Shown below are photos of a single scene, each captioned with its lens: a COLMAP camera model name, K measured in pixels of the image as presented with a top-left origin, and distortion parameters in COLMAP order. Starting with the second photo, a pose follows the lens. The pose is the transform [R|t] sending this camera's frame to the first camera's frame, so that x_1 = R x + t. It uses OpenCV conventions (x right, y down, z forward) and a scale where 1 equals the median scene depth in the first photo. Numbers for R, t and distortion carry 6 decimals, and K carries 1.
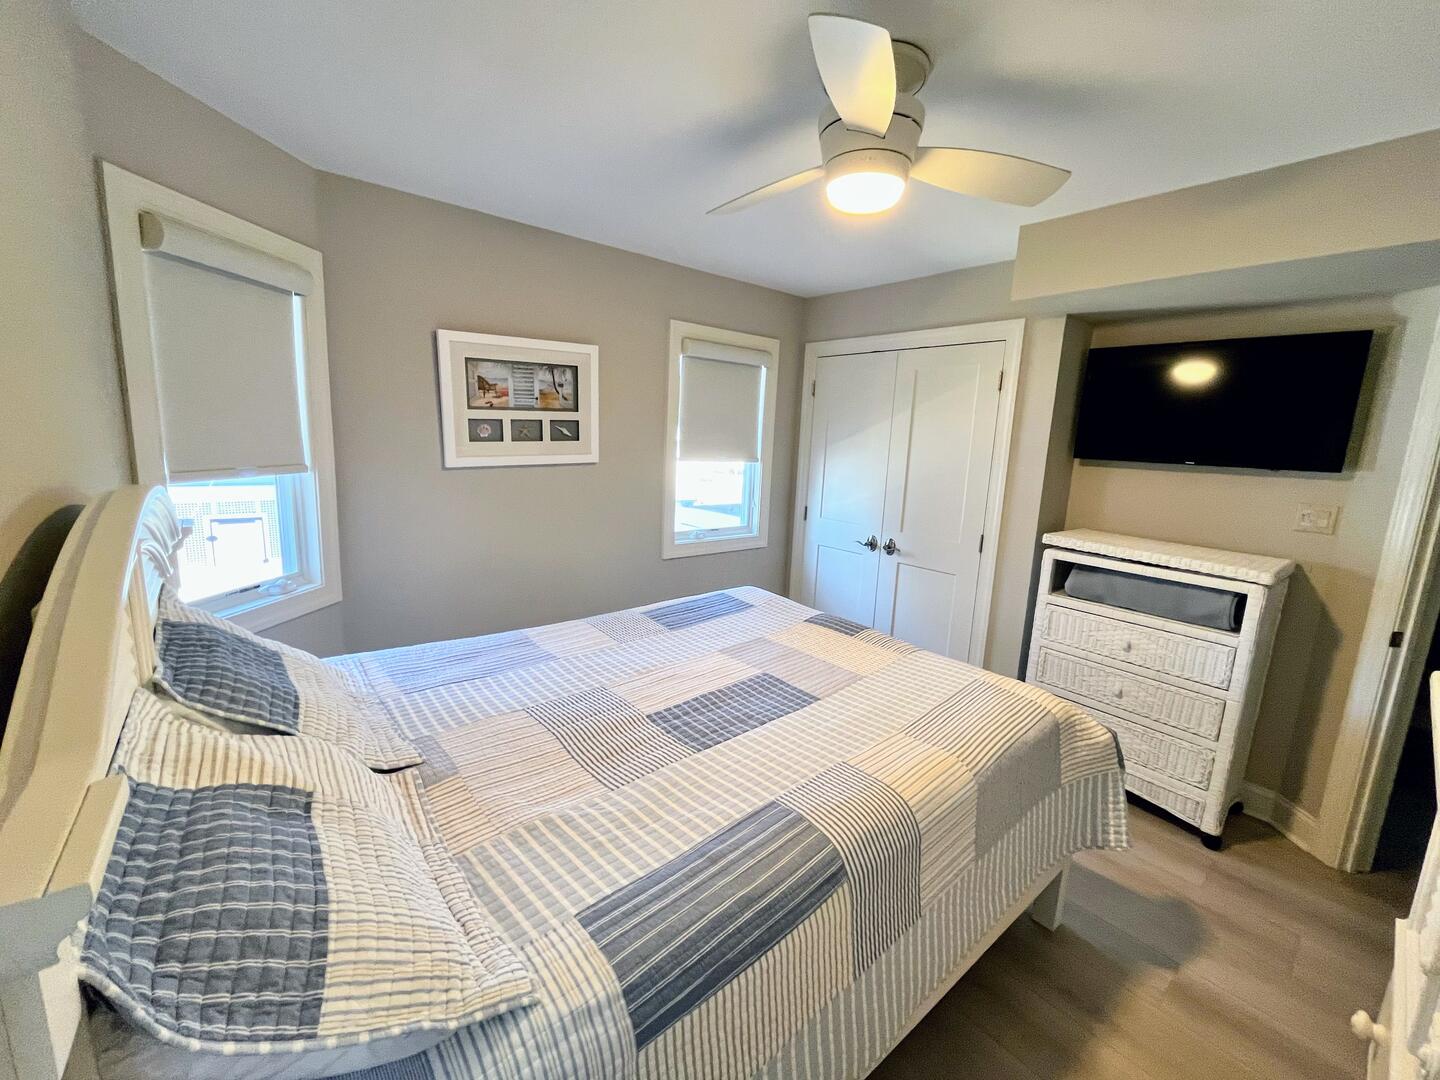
lens RADIAL K [[587.5, 0, 721.4], [0, 587.5, 541.1], [0, 0, 1]] dist [-0.001897, 0.000147]
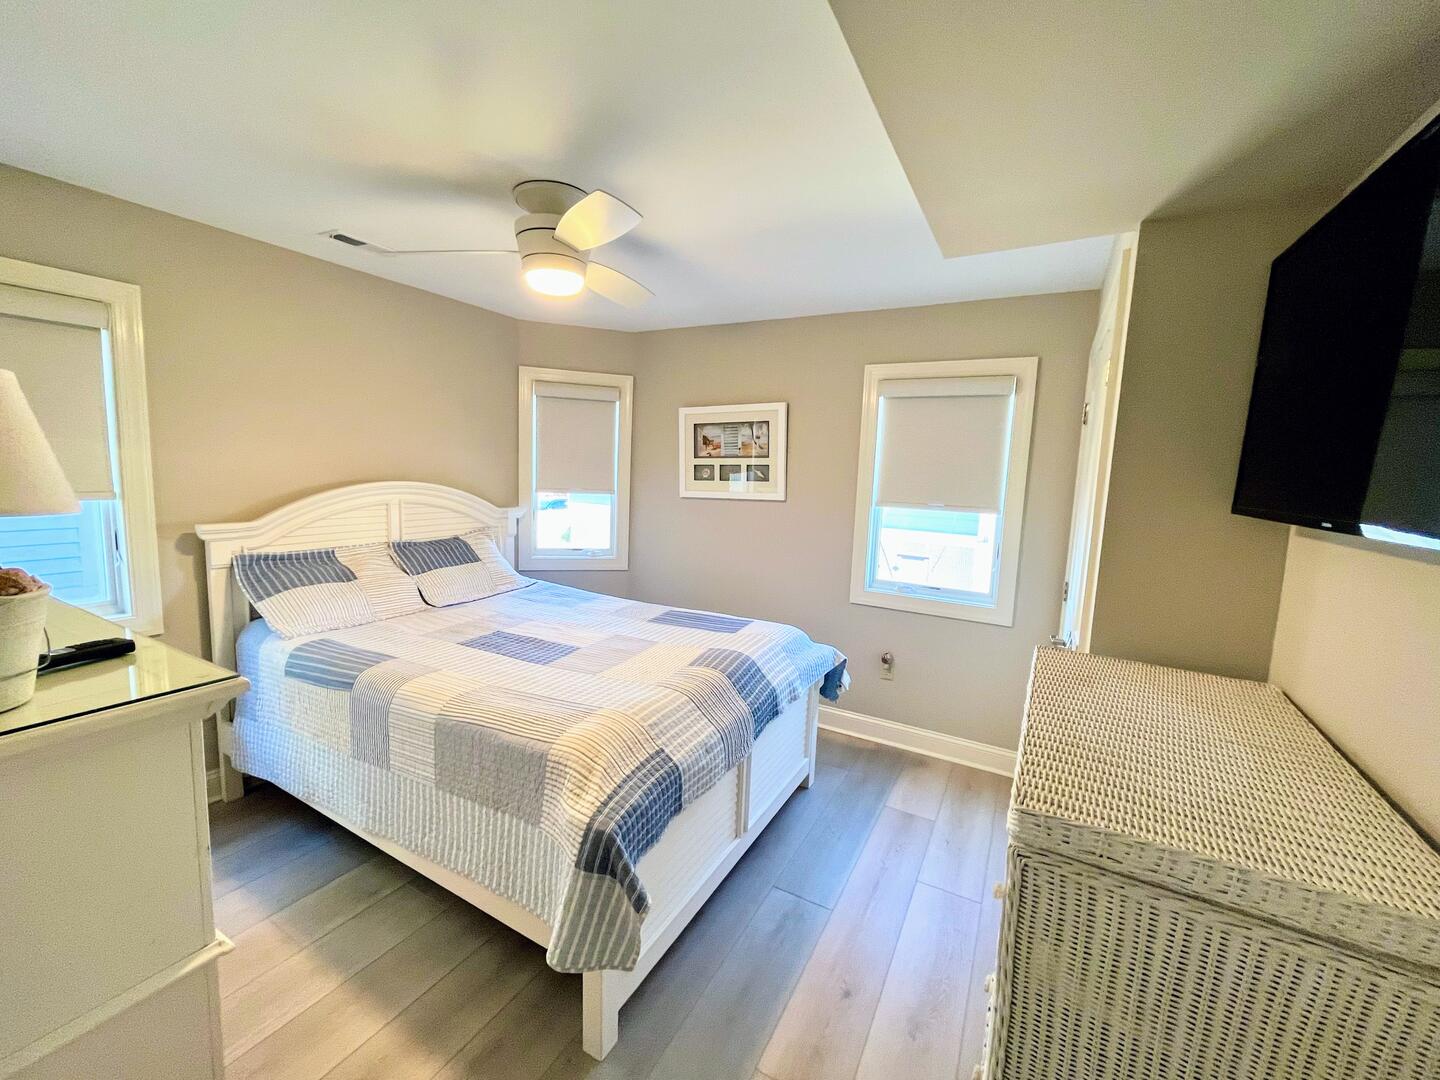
lens RADIAL K [[587.5, 0, 720.3], [0, 587.5, 539.0], [0, 0, 1]] dist [-0.001897, 0.000147]
pose [[0.355098, 0.085073, -0.930950, 0.941439], [-0.191980, 0.981261, 0.016443, -0.060543], [0.914904, 0.172885, 0.364776, 0.537349]]
